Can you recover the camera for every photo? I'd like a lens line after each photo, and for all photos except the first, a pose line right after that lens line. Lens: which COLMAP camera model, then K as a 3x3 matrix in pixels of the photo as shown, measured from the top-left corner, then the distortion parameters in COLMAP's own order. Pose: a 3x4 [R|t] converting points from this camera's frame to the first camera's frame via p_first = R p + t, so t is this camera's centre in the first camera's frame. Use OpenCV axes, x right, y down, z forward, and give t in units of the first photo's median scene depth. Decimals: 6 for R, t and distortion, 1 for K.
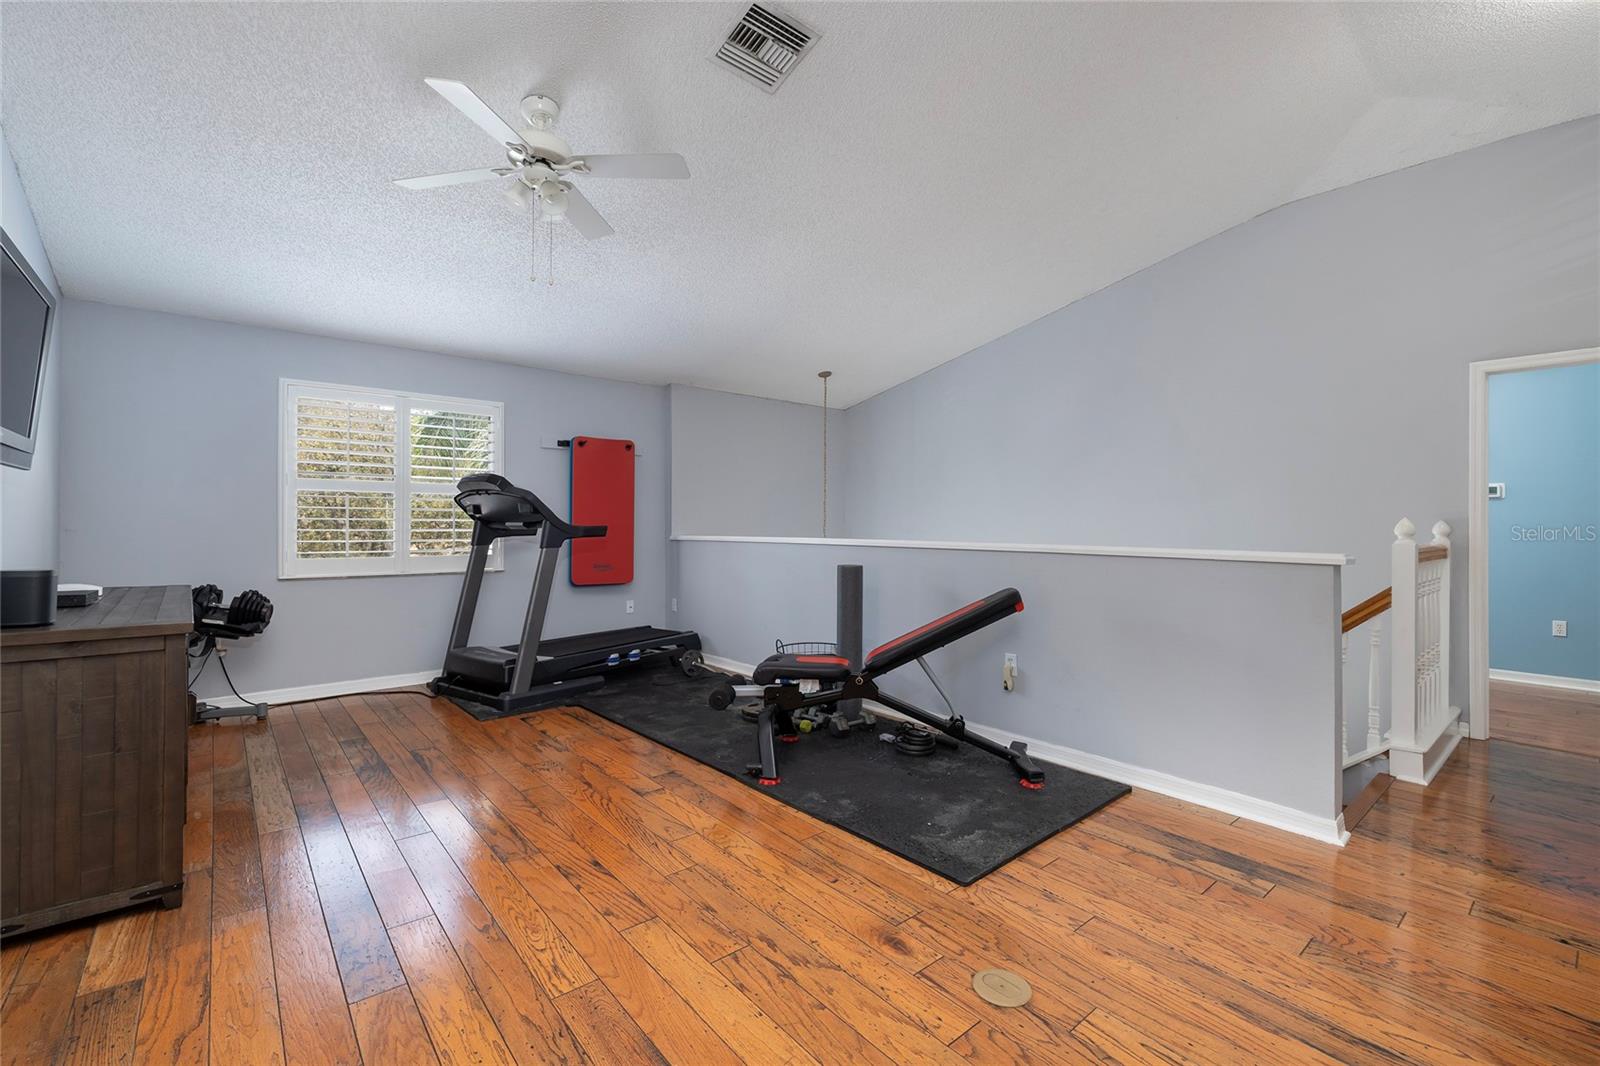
lens RADIAL K [[678.1, 0, 790.0], [0, 678.1, 527.8], [0, 0, 1]] dist [-0.001379, 0.000128]
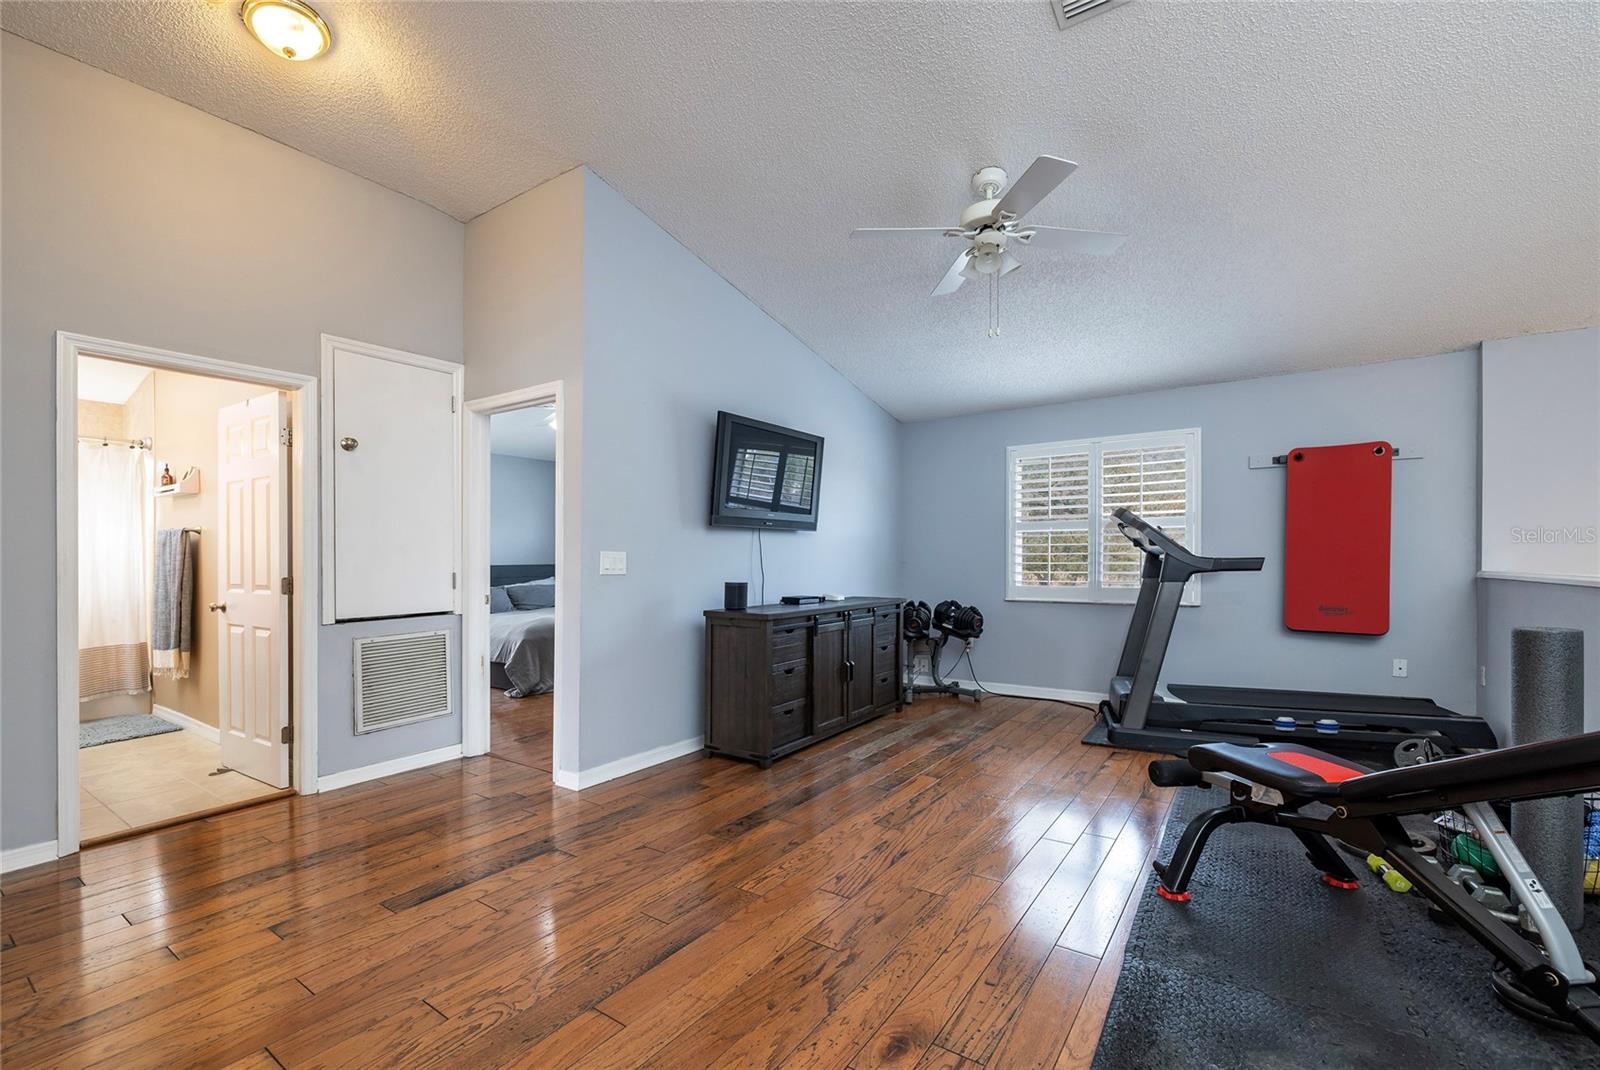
lens RADIAL K [[682.9, 0, 833.2], [0, 682.9, 565.7], [0, 0, 1]] dist [-0.000680, 0.000051]
pose [[0.289096, 0.003723, -0.957293, 0.453908], [0.003975, 0.999979, 0.005089, 0.000868], [0.957292, -0.005277, 0.289075, 0.321563]]
